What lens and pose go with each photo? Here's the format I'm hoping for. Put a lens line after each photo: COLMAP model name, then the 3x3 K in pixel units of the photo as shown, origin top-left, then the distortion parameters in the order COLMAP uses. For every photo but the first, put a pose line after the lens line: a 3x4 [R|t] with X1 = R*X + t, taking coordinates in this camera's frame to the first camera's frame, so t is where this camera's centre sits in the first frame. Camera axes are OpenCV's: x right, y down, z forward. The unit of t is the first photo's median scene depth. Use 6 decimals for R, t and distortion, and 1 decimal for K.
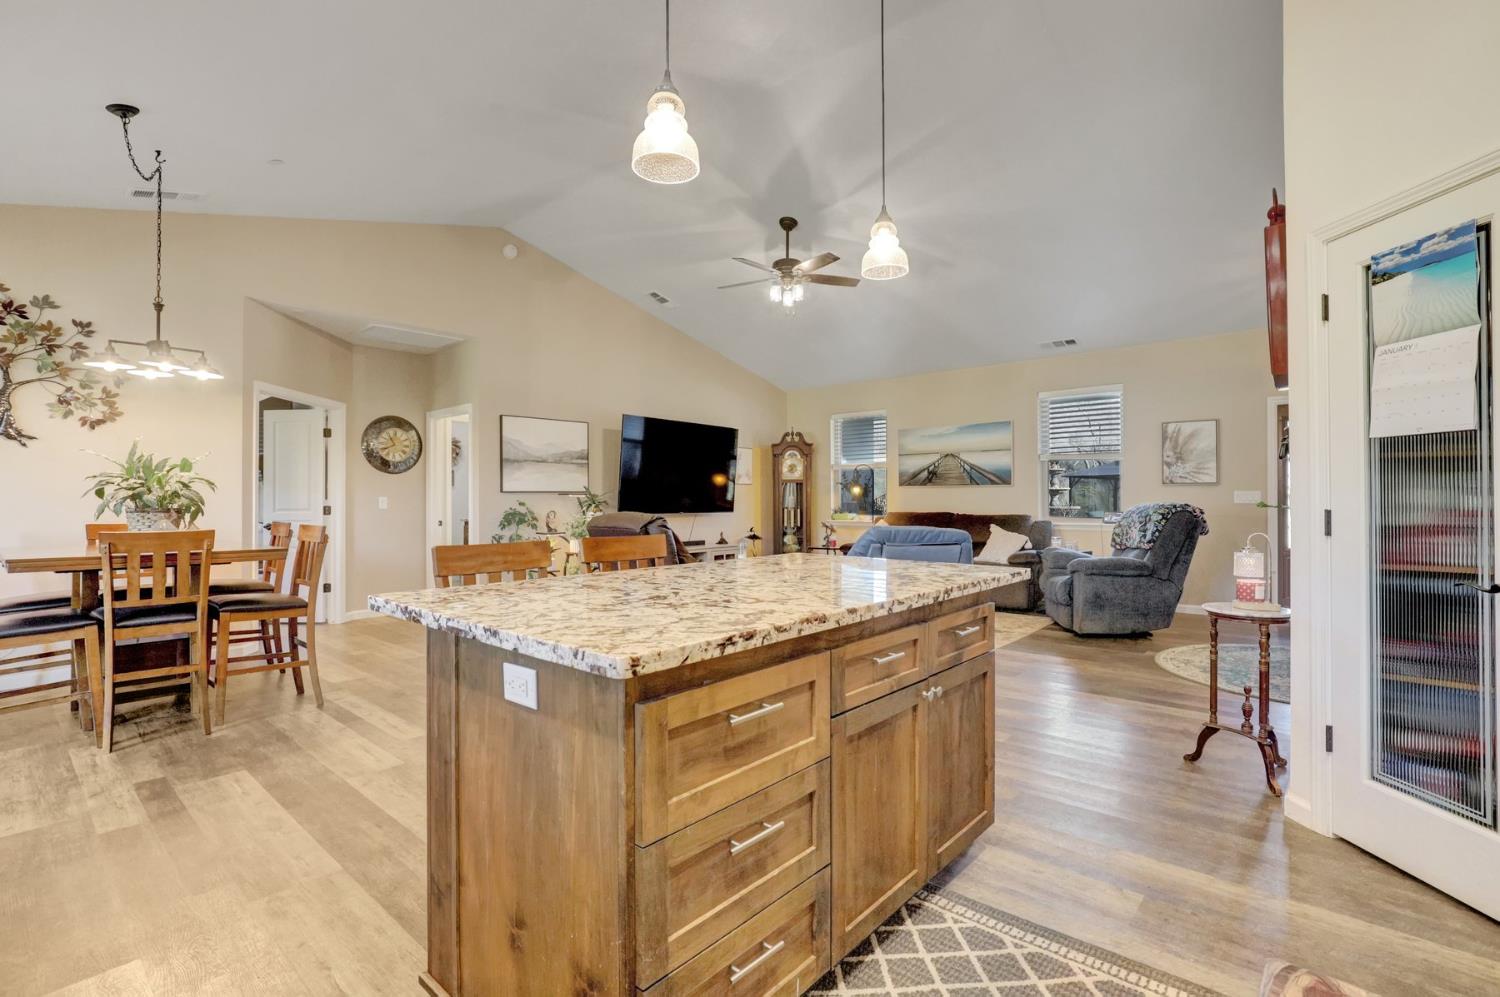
lens RADIAL K [[699.0, 0, 756.4], [0, 699.0, 493.8], [0, 0, 1]] dist [-0.021988, 0.007653]
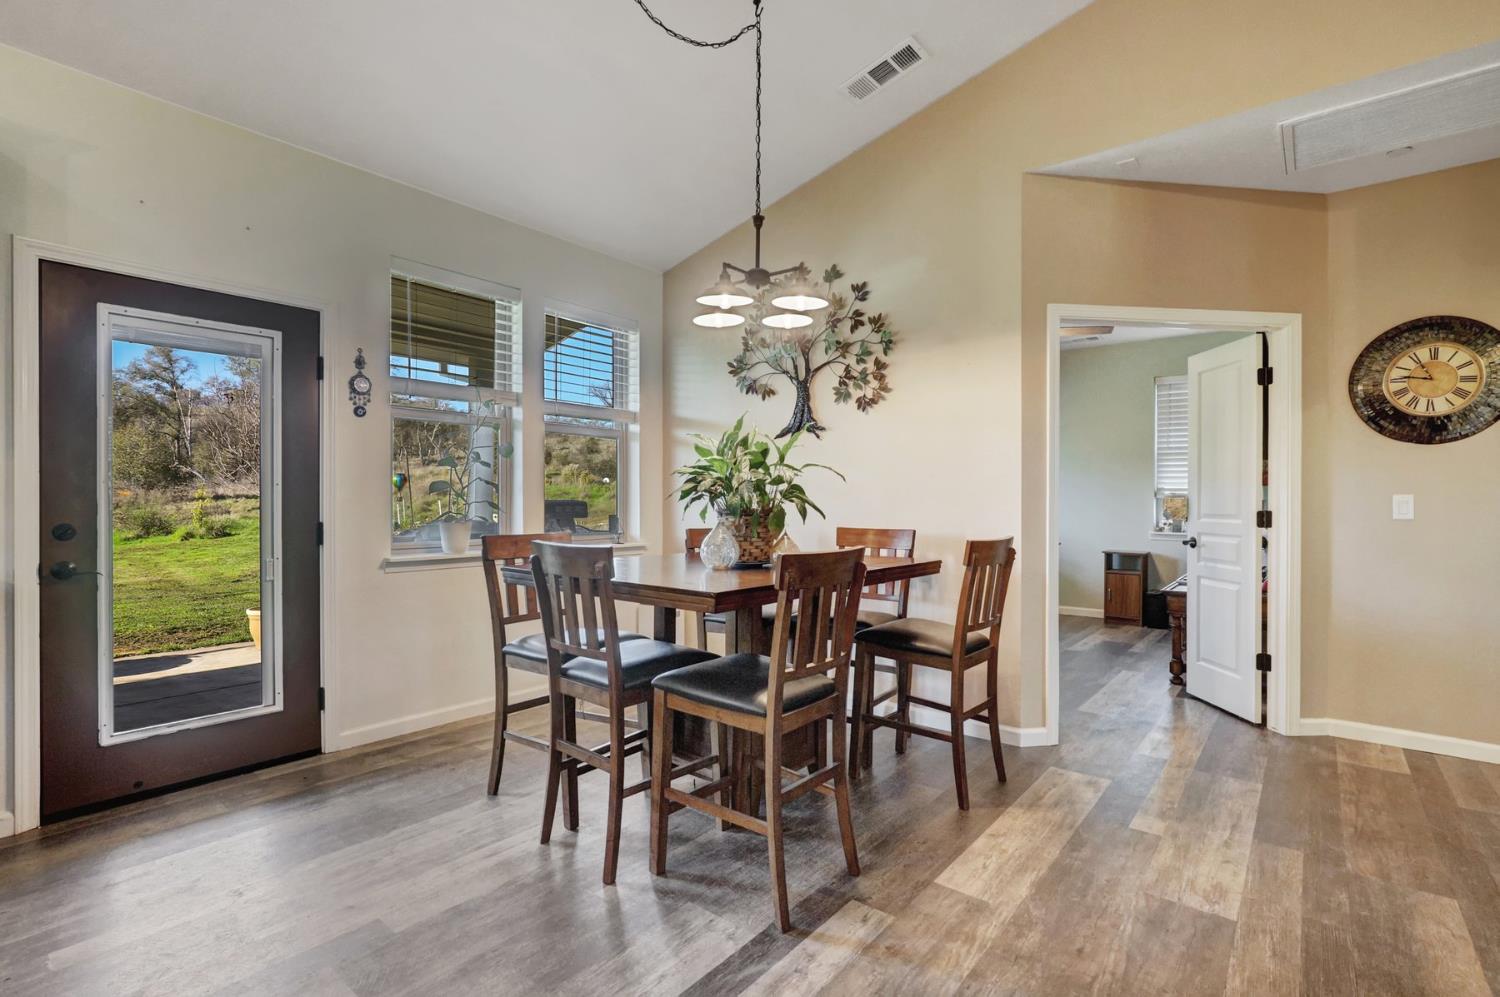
lens RADIAL K [[703.1, 0, 762.0], [0, 703.1, 502.4], [0, 0, 1]] dist [-0.015089, -0.000177]
pose [[0.045421, 0.008561, -0.998931, -0.078172], [0.005212, 0.999948, 0.008807, 0.003544], [0.998954, -0.005607, 0.045374, 0.490952]]
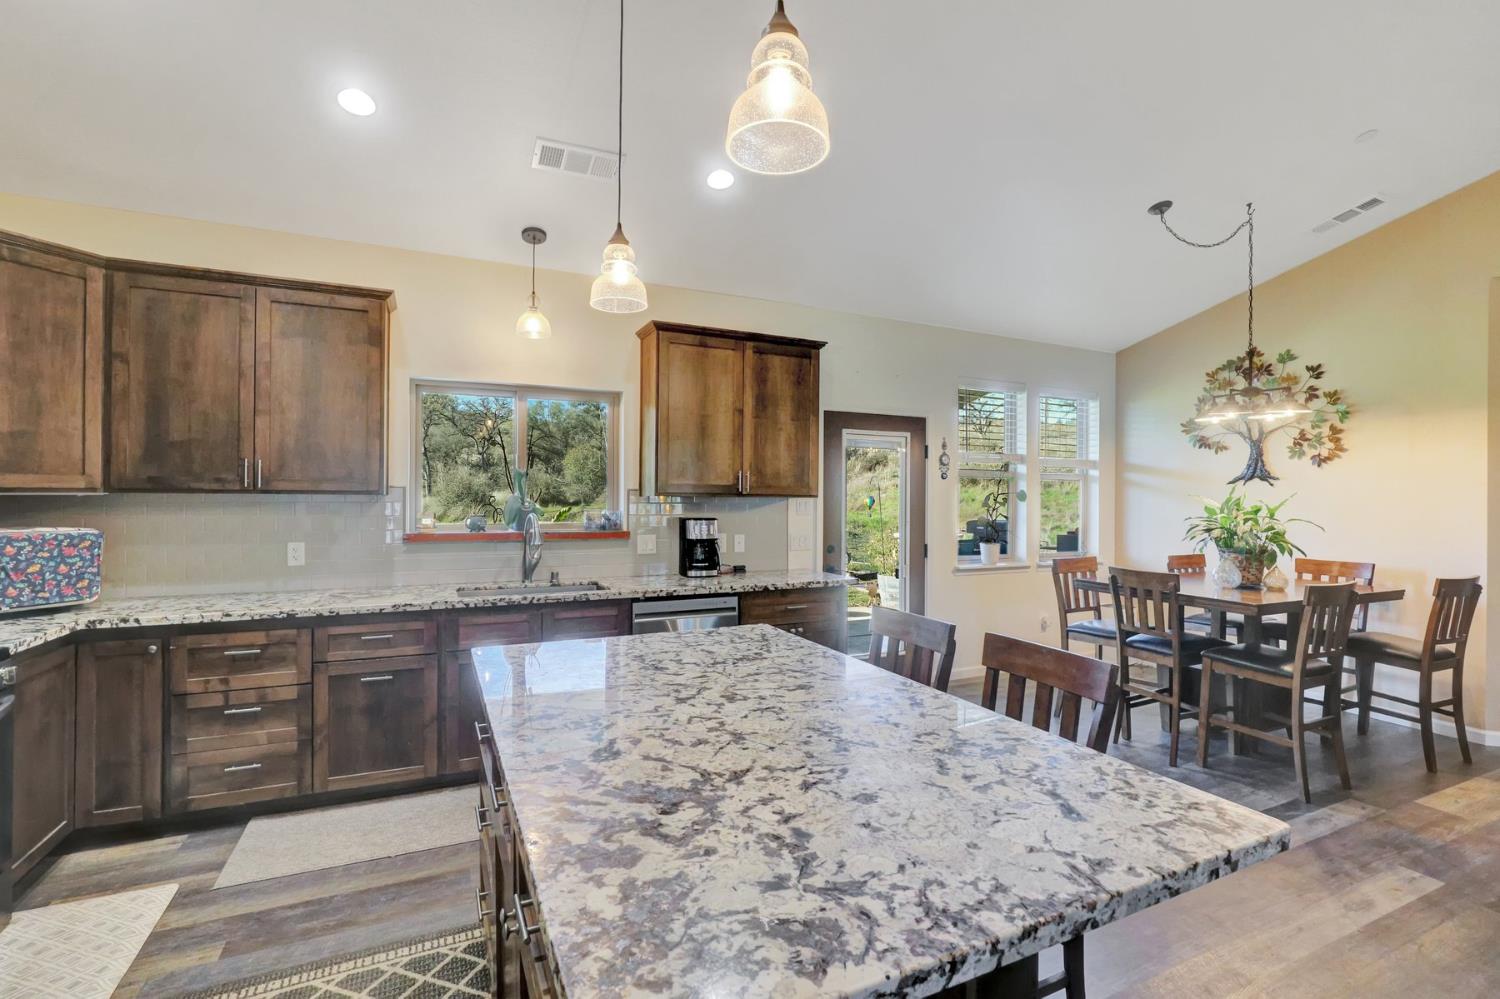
lens RADIAL K [[699.0, 0, 756.4], [0, 699.0, 494.8], [0, 0, 1]] dist [-0.021988, 0.007653]
pose [[-0.395147, 0.000574, -0.918618, 0.191612], [0.000321, 1.000000, 0.000487, -0.030763], [0.918618, -0.000102, -0.395147, 0.369505]]
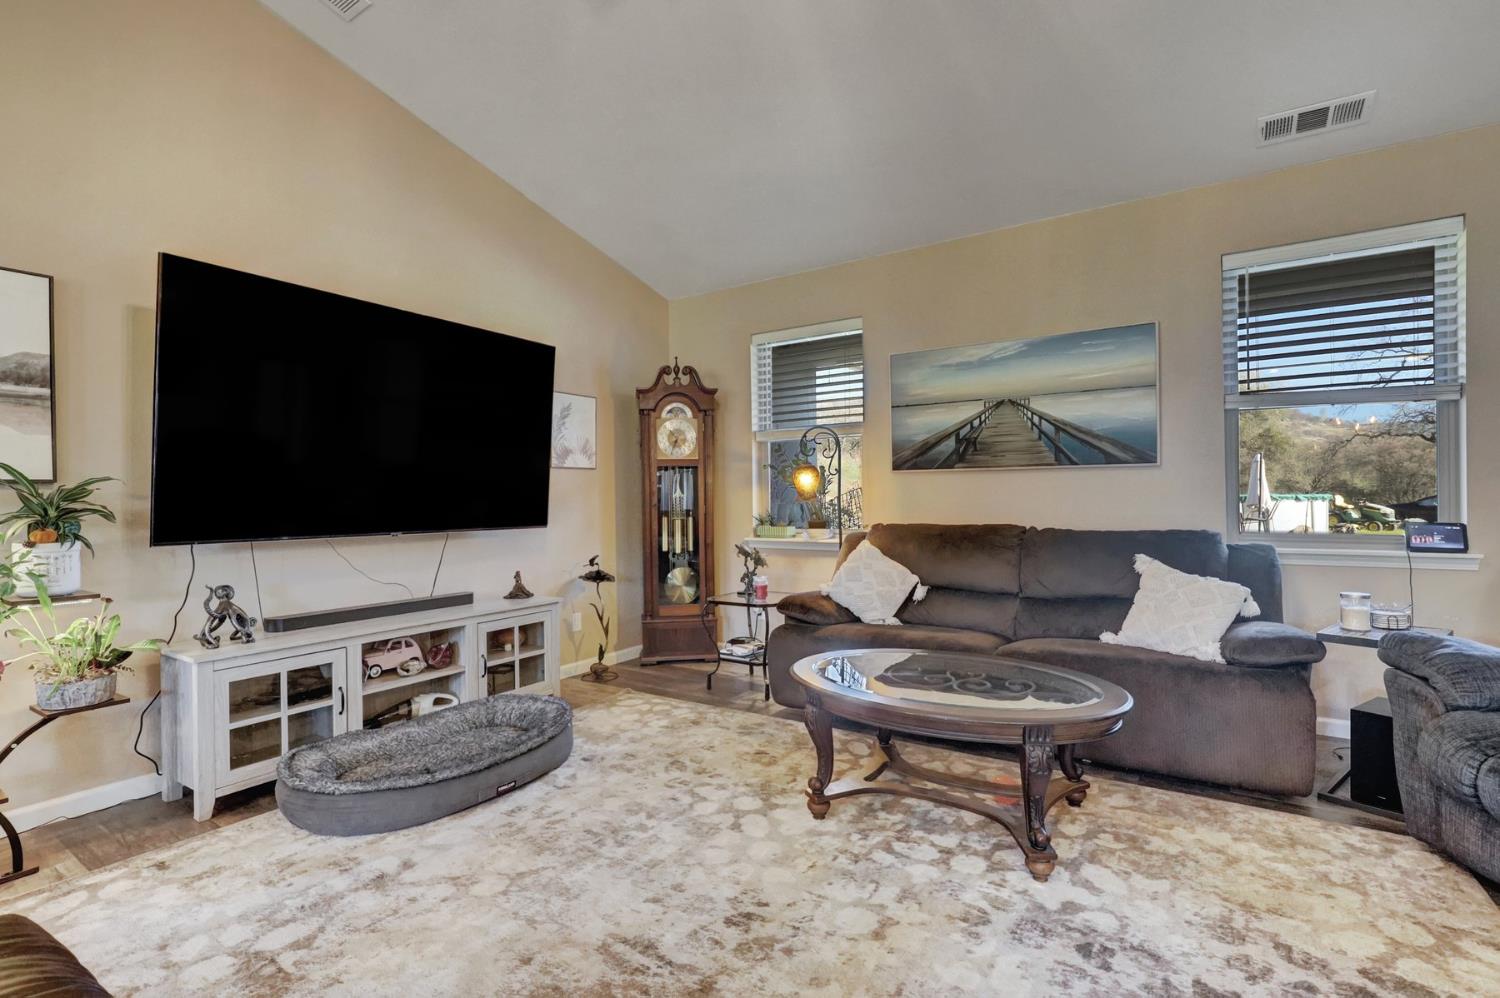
lens RADIAL K [[699.0, 0, 756.4], [0, 699.0, 494.3], [0, 0, 1]] dist [-0.021988, 0.007653]
pose [[0.990903, -0.005859, 0.134450, 0.050137], [0.005398, 0.999978, 0.003796, 0.004063], [-0.134469, -0.003035, 0.990913, 0.609144]]
